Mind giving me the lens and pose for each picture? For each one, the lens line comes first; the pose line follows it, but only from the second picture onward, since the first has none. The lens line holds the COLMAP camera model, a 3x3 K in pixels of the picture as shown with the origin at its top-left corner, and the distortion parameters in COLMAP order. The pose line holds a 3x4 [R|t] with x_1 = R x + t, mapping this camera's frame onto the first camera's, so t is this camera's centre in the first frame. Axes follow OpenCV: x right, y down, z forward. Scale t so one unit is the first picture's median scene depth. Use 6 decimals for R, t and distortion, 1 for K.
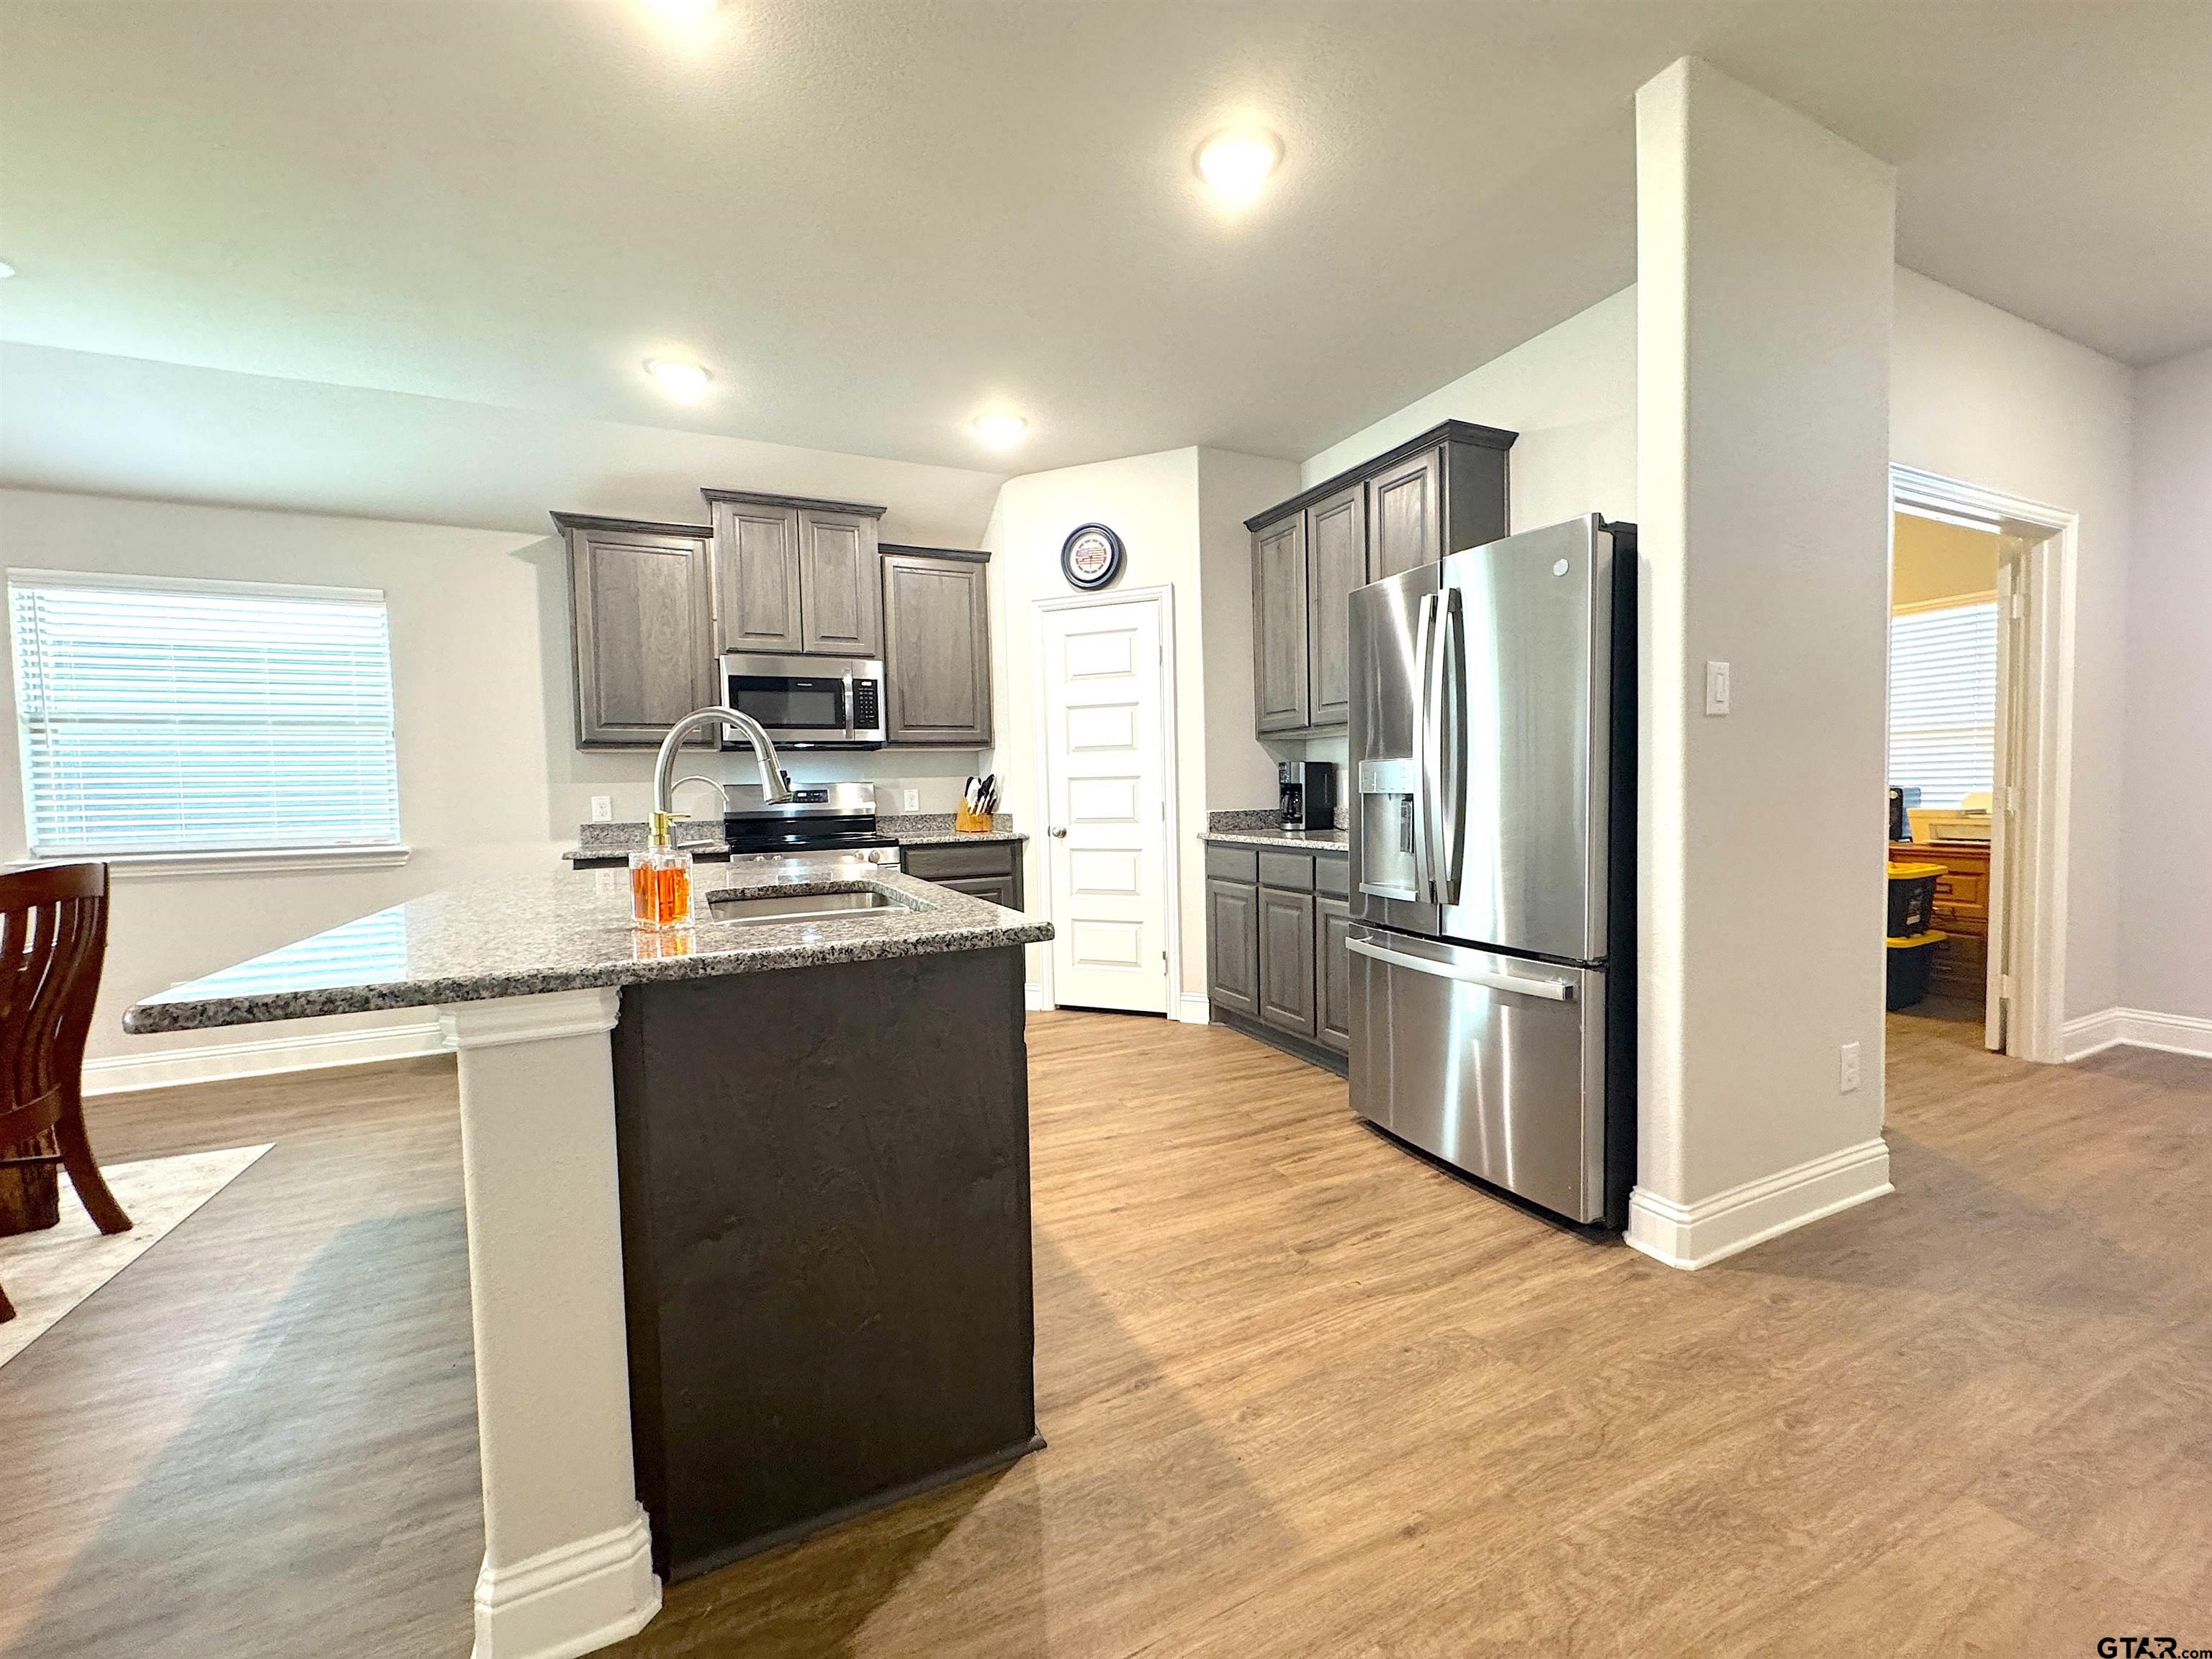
lens RADIAL K [[879.7, 0, 1108.8], [0, 879.7, 829.1], [0, 0, 1]] dist [-0.002225, 0.000363]
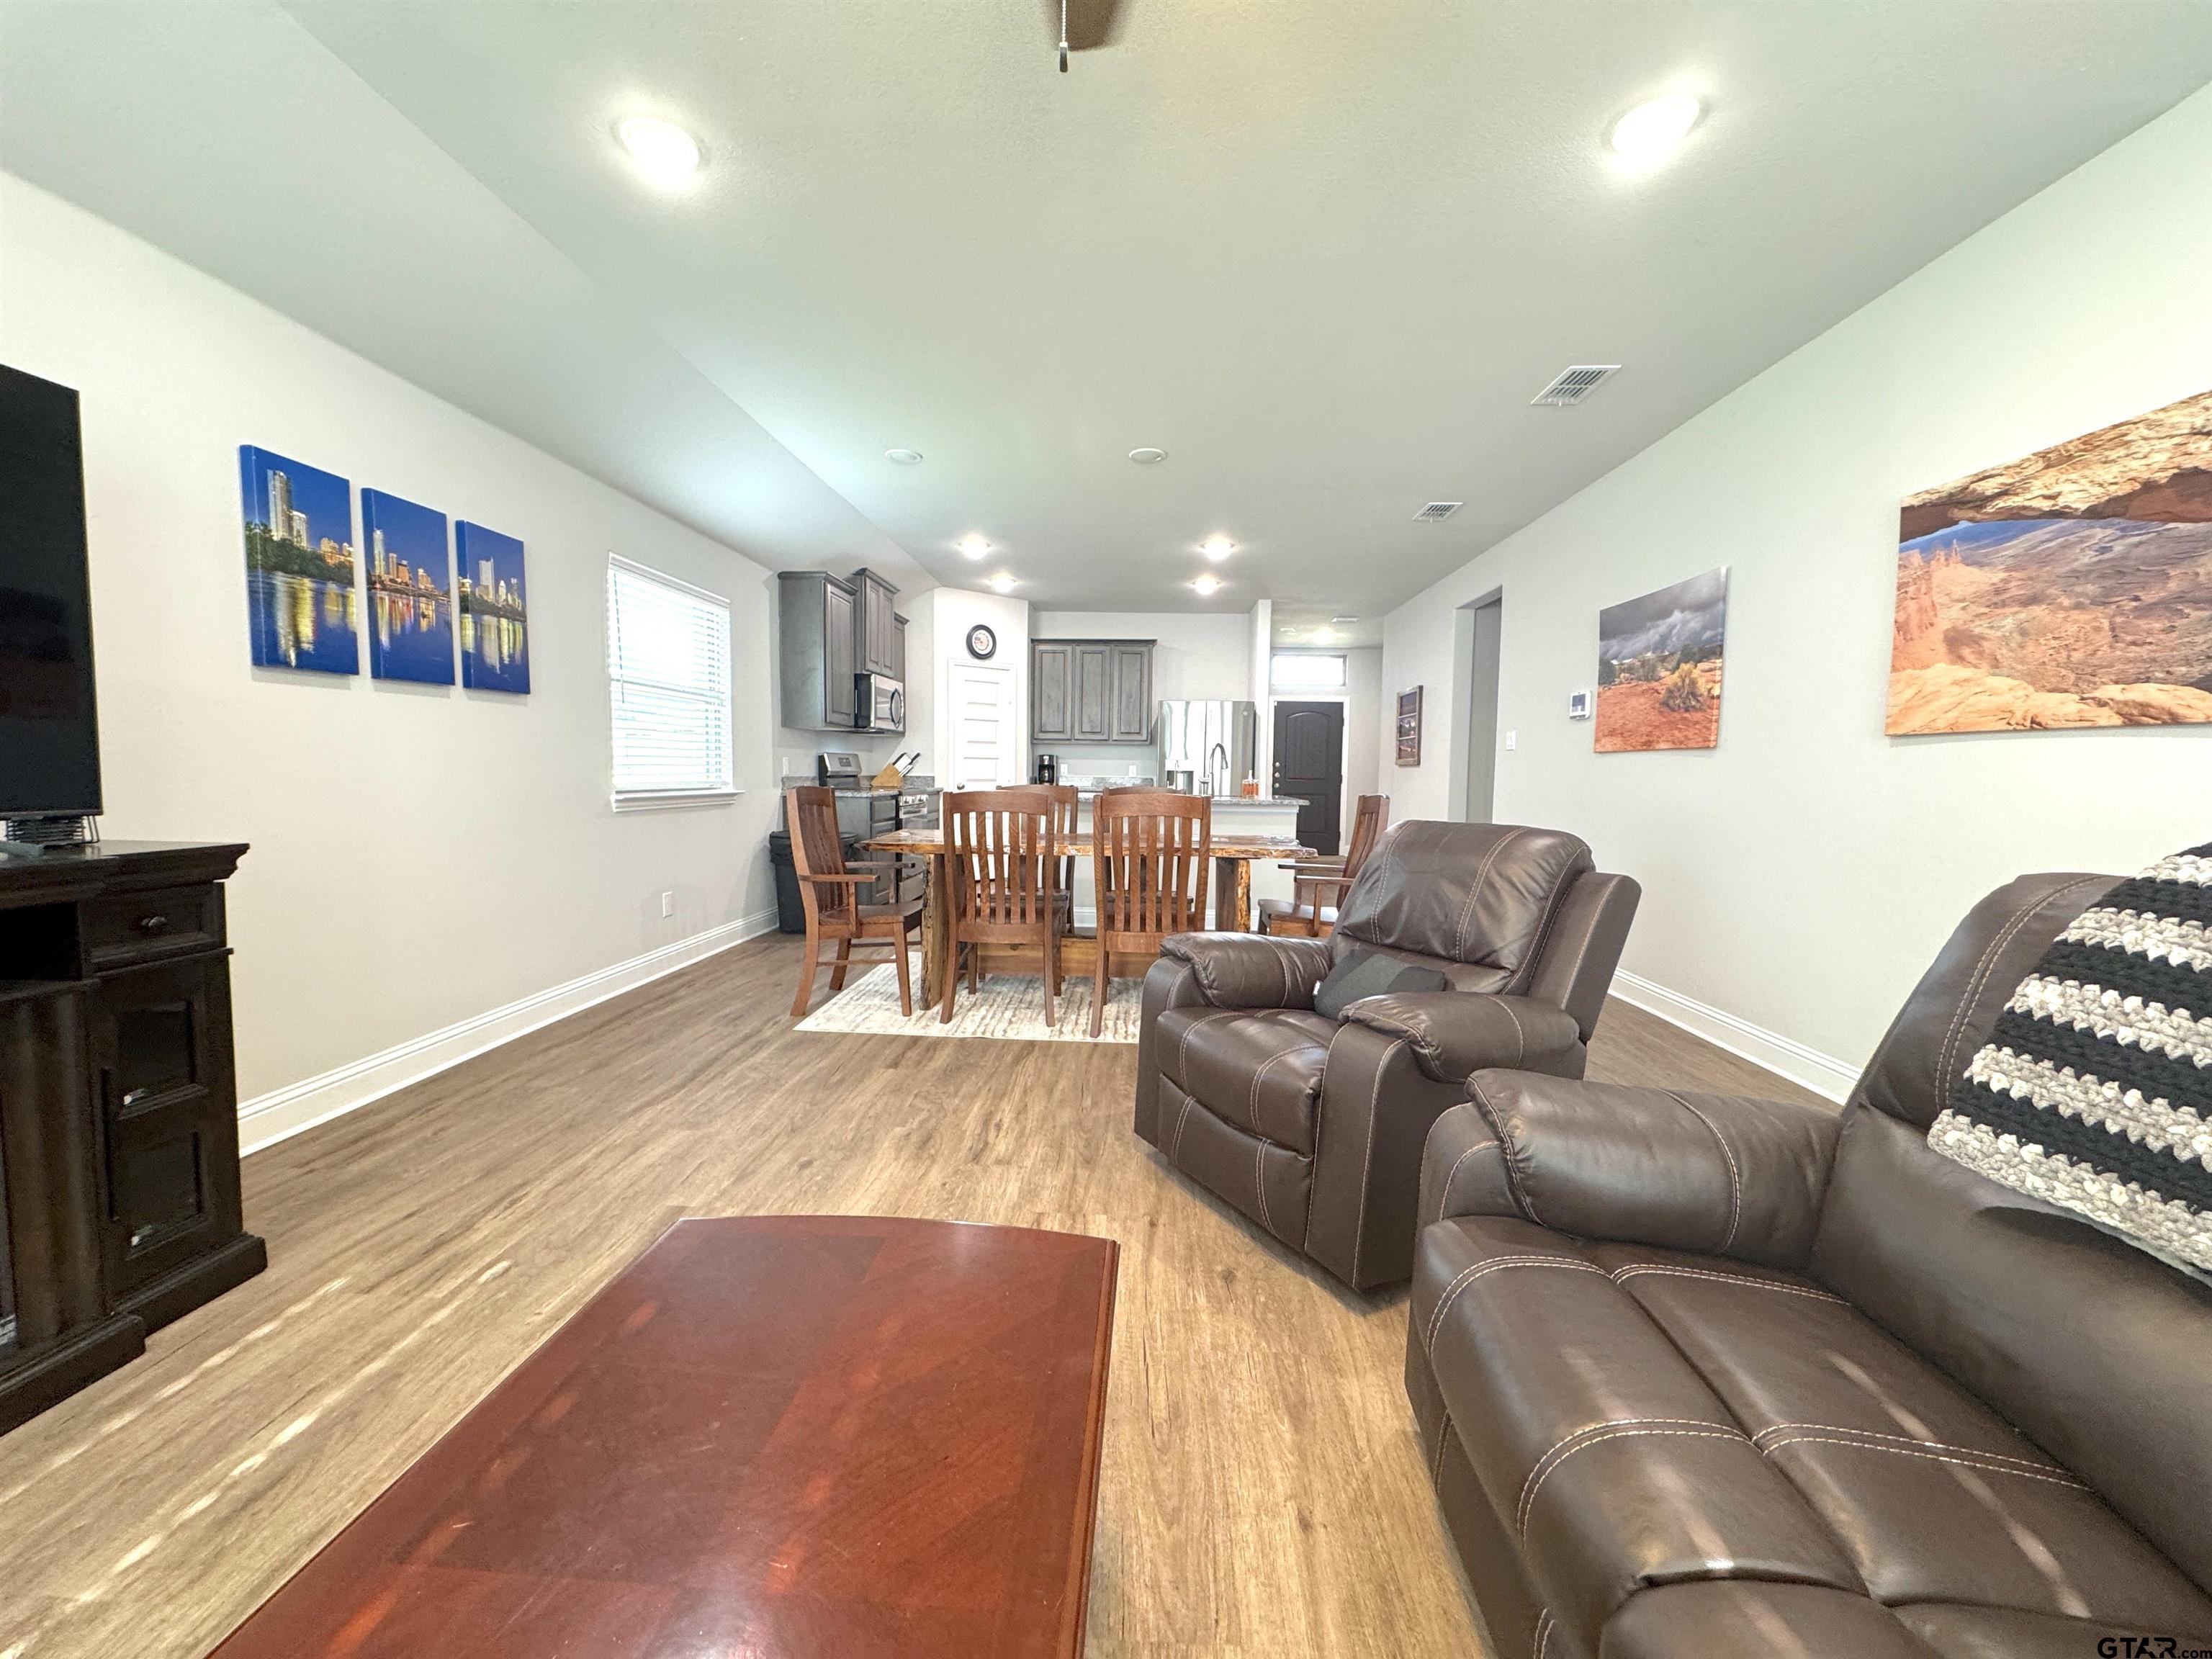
lens RADIAL K [[886.4, 0, 1107.2], [0, 886.4, 830.5], [0, 0, 1]] dist [-0.001778, 0.000223]
pose [[0.466513, -0.032243, 0.883926, -2.361886], [0.014460, 0.999480, 0.028827, 0.069122], [-0.884396, -0.000667, 0.466737, -0.201090]]
